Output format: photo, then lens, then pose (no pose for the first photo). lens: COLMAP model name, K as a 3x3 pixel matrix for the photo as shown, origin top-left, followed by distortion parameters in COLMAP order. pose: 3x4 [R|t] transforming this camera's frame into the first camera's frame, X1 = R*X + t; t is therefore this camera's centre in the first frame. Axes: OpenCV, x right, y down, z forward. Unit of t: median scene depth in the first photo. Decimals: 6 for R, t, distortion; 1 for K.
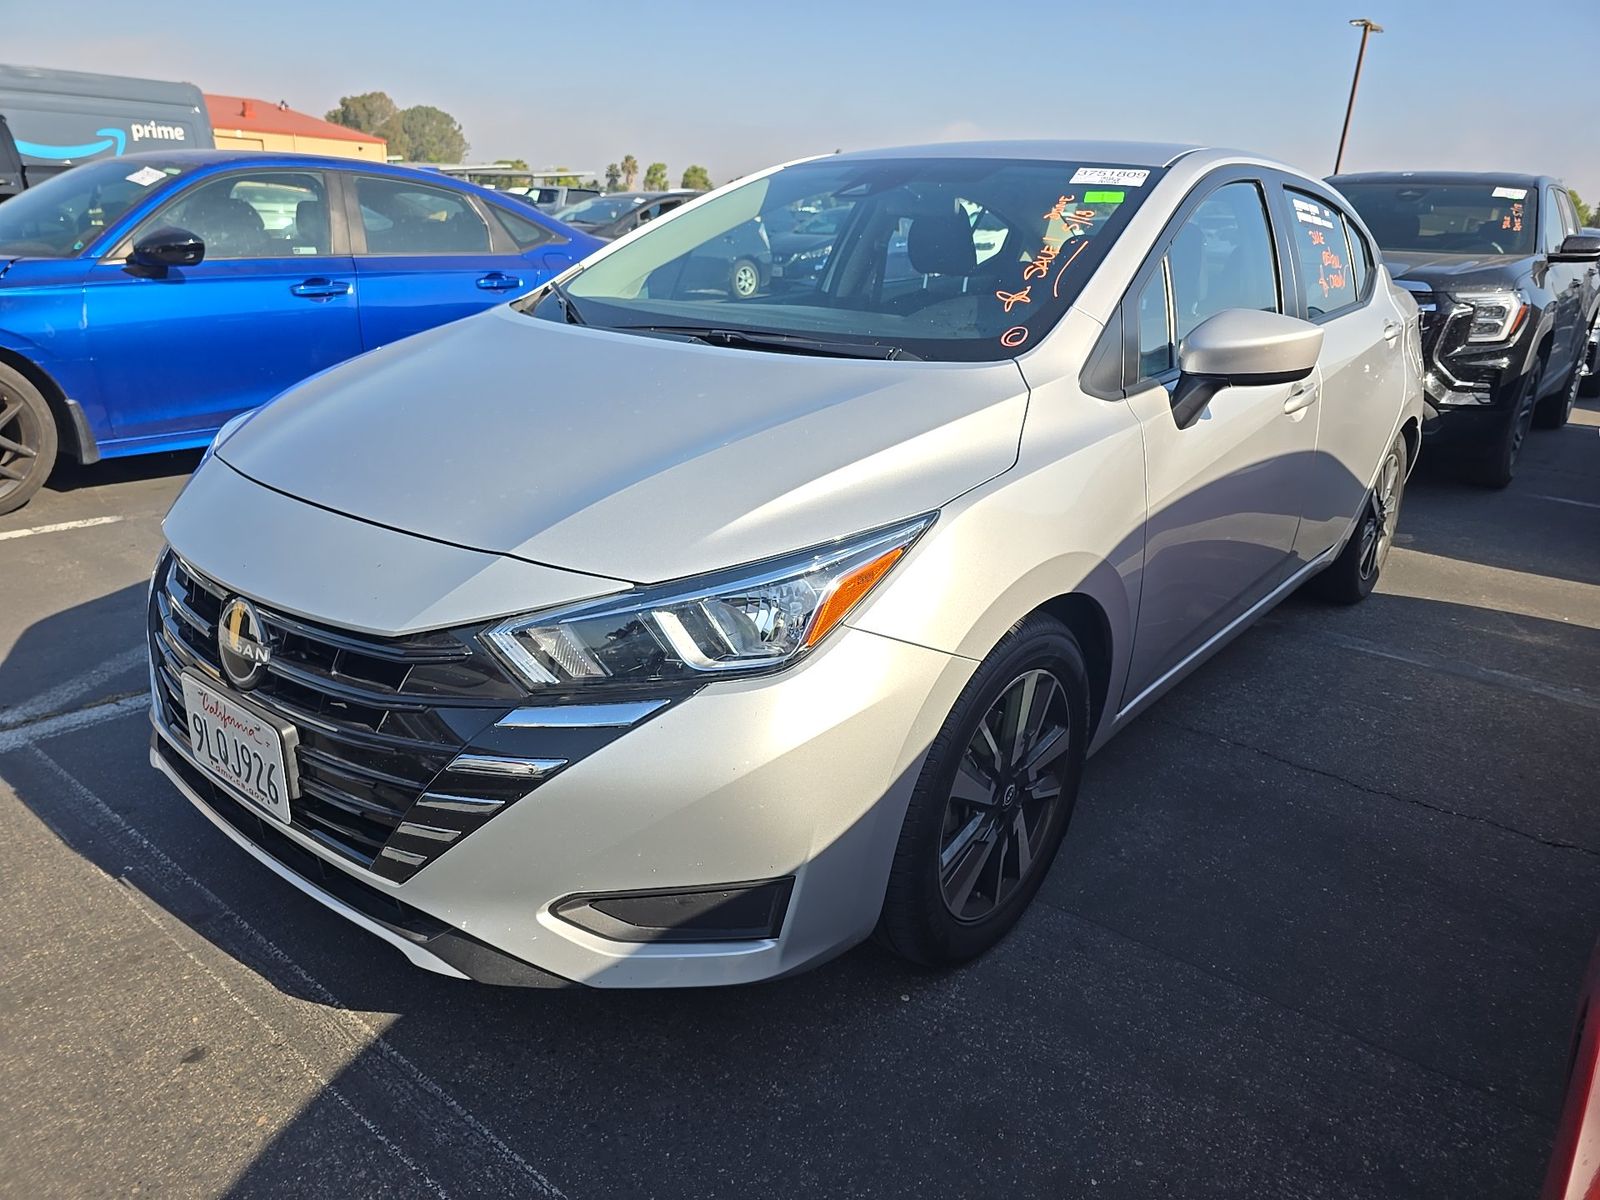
lens RADIAL K [[1053.0, 0, 800.0], [0, 1053.0, 600.0], [0, 0, 1]] dist [0.047502, -0.034546]
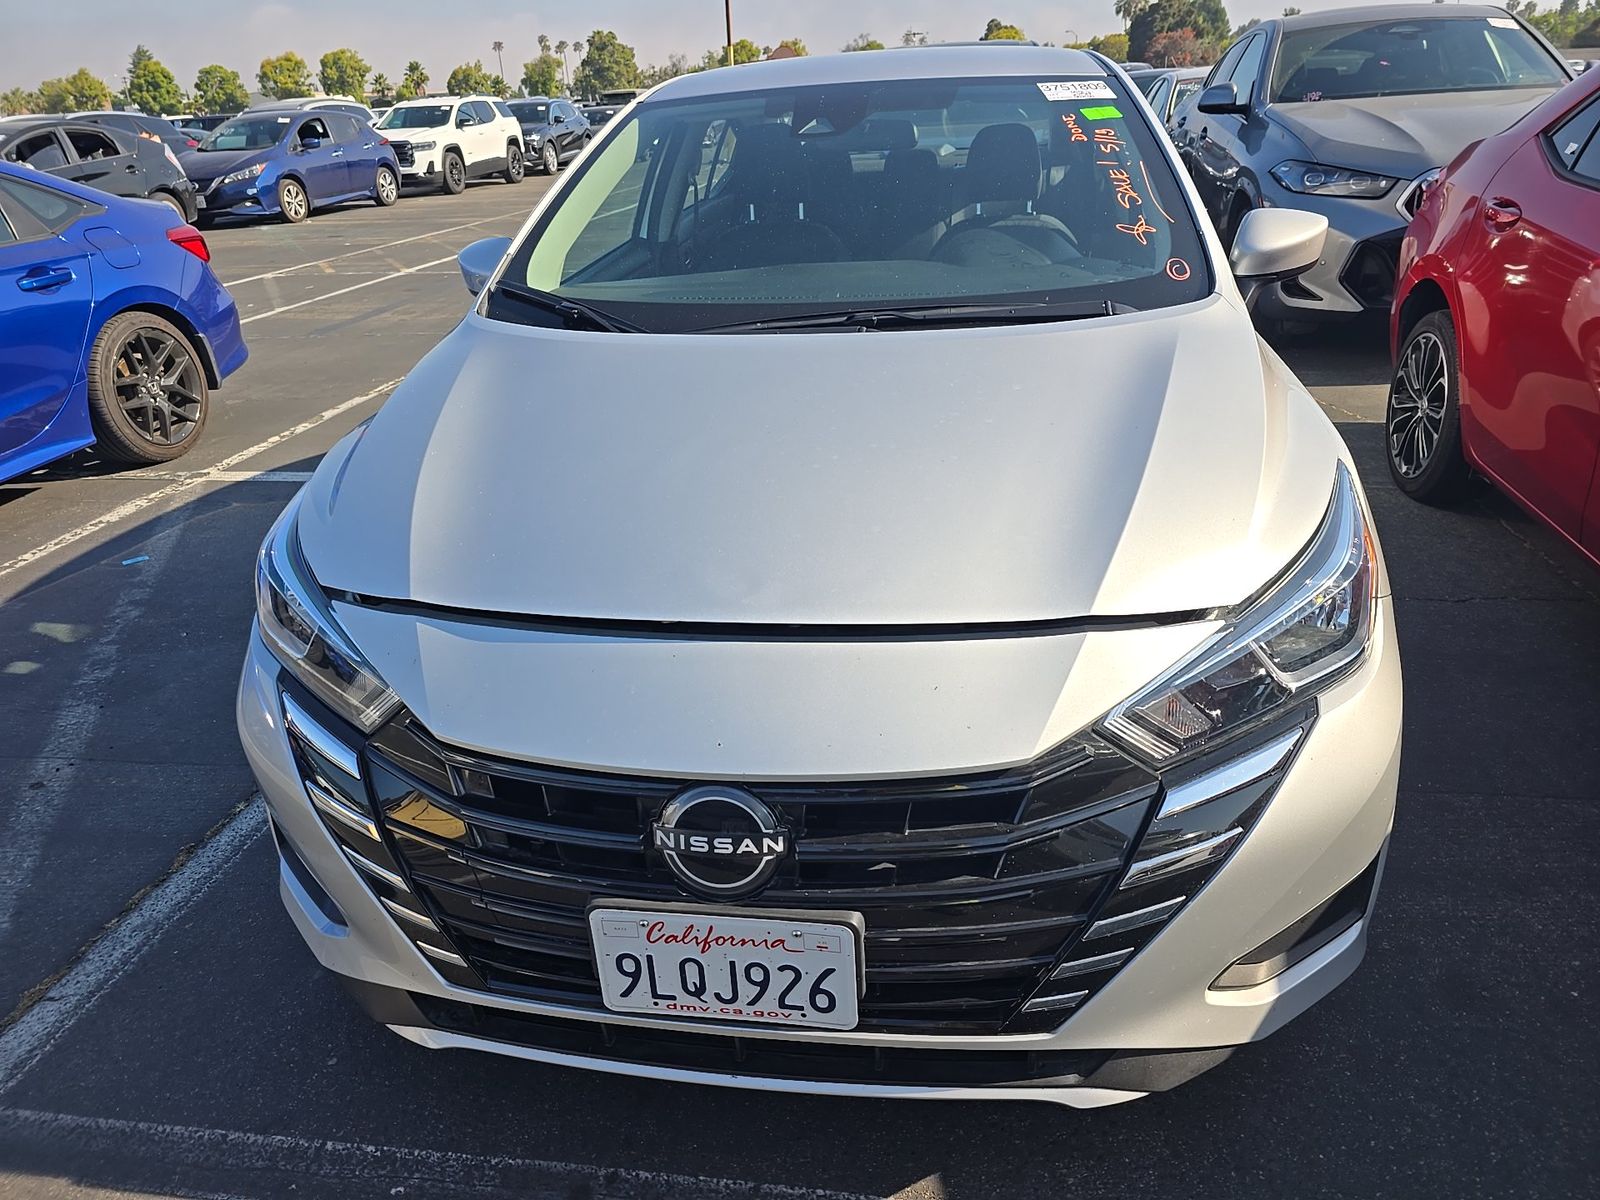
lens RADIAL K [[1053.0, 0, 800.0], [0, 1053.0, 600.0], [0, 0, 1]] dist [0.047502, -0.034546]
pose [[0.862248, -0.282764, 0.420205, -0.756647], [0.242733, 0.958867, 0.147158, -0.225886], [-0.444532, -0.024889, 0.895417, 0.308480]]
